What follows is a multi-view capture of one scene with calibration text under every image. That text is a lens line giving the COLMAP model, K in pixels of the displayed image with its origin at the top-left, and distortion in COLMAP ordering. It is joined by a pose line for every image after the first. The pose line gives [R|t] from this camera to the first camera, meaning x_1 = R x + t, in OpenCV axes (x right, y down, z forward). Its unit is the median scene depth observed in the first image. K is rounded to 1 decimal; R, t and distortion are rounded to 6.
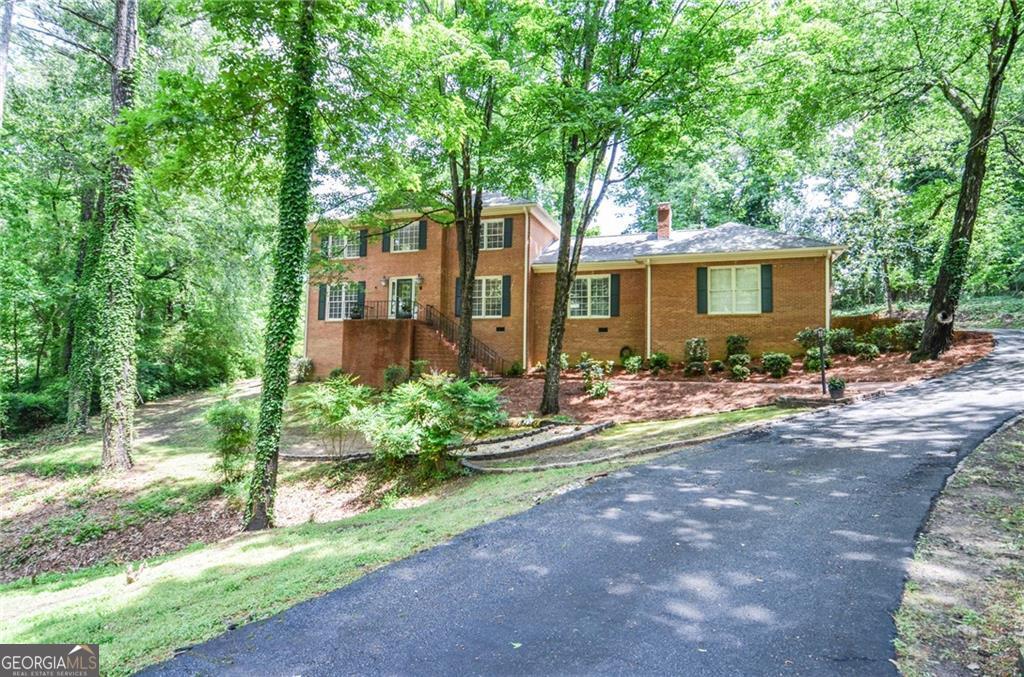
lens RADIAL K [[546.8, 0, 517.7], [0, 546.8, 332.3], [0, 0, 1]] dist [0.039476, -0.051535]
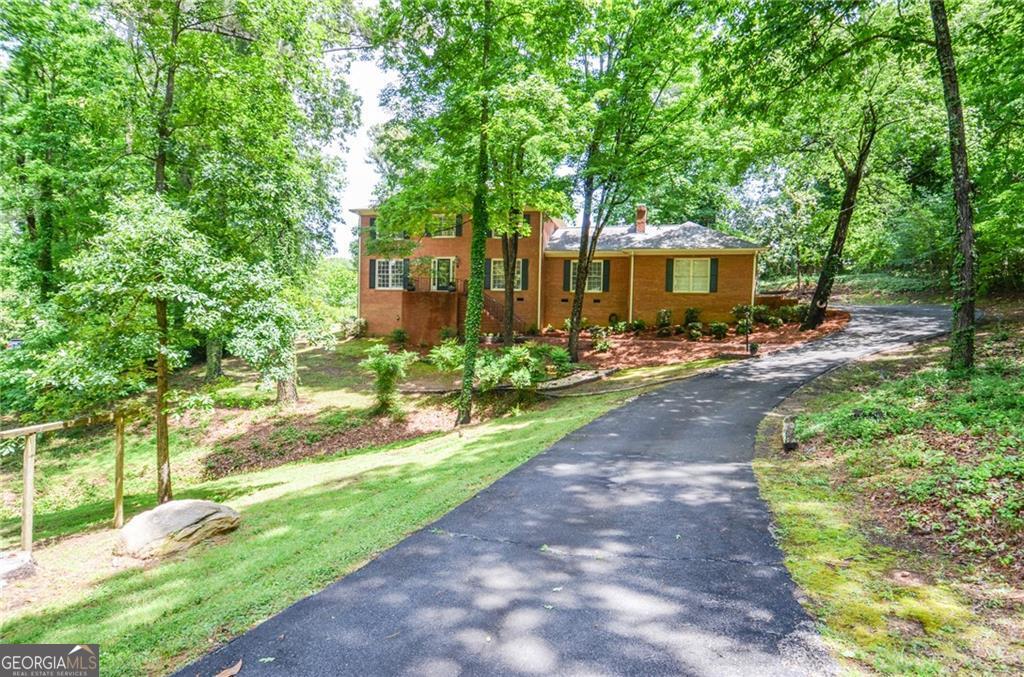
lens RADIAL K [[546.8, 0, 517.7], [0, 546.8, 332.3], [0, 0, 1]] dist [0.039476, -0.051535]
pose [[0.994534, 0.002302, 0.104387, -0.227238], [-0.012582, 0.995113, 0.097935, -0.072560], [-0.103652, -0.098713, 0.989703, -0.420087]]
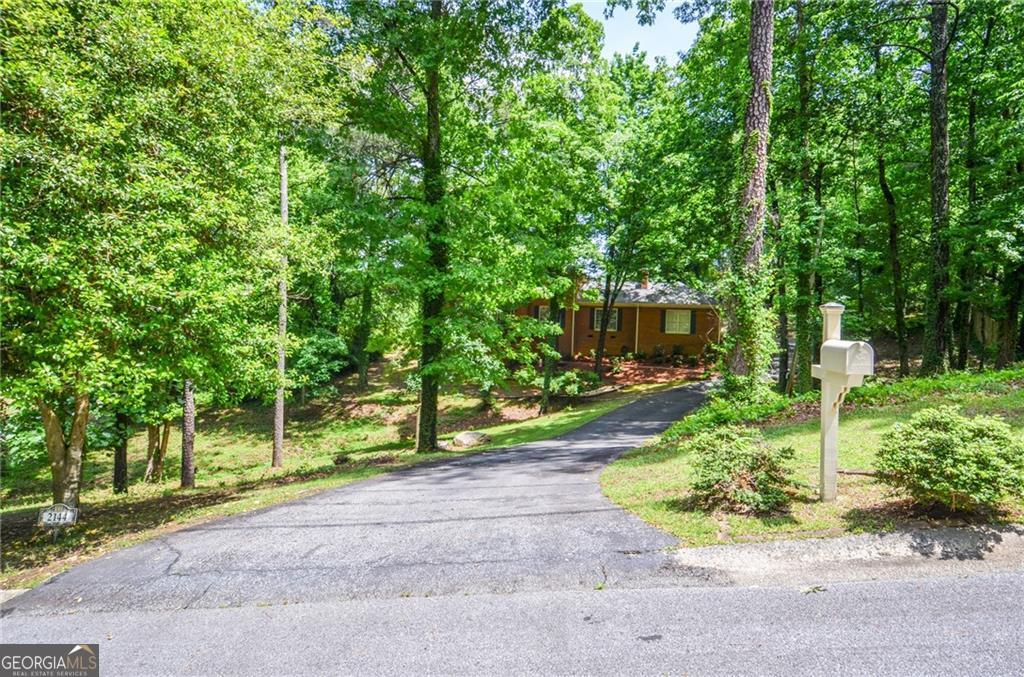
lens RADIAL K [[546.8, 0, 517.7], [0, 546.8, 332.3], [0, 0, 1]] dist [0.039476, -0.051535]
pose [[0.996278, 0.017344, 0.084430, -0.438776], [-0.023973, 0.996654, 0.078147, -0.207930], [-0.082792, -0.079881, 0.993360, -1.152593]]
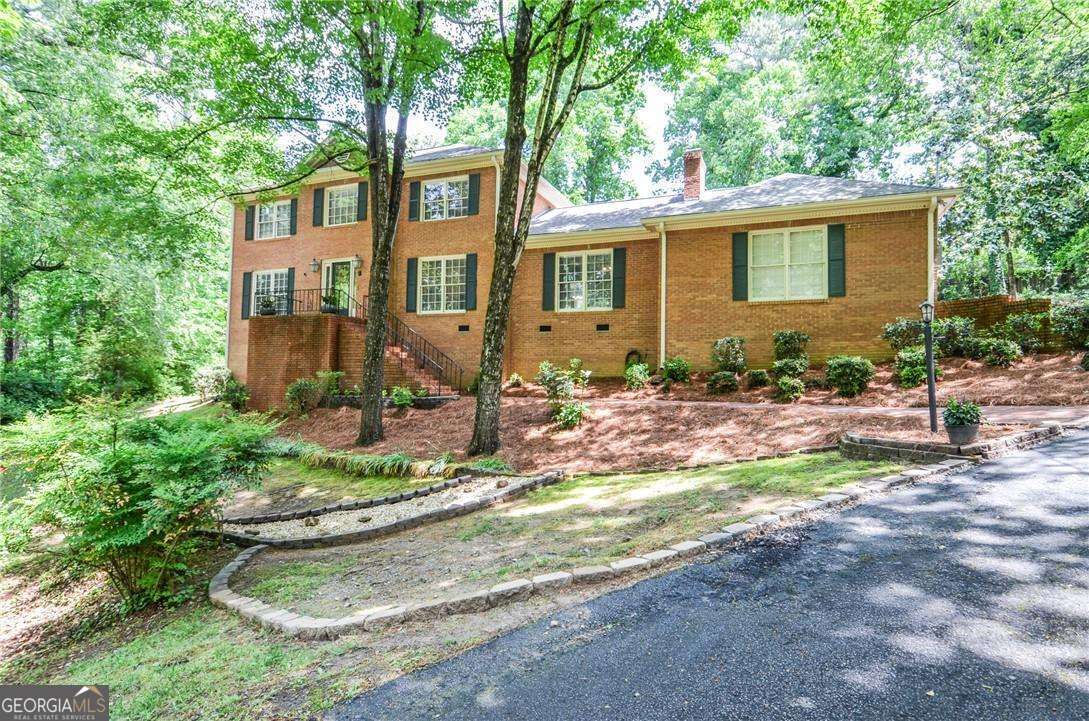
lens RADIAL K [[581.5, 0, 550.6], [0, 581.5, 353.9], [0, 0, 1]] dist [0.039476, -0.051535]
pose [[0.998723, -0.006199, -0.050135, 0.157779], [0.007185, 0.999784, 0.019511, 0.018210], [0.050003, -0.019846, 0.998552, 0.304135]]
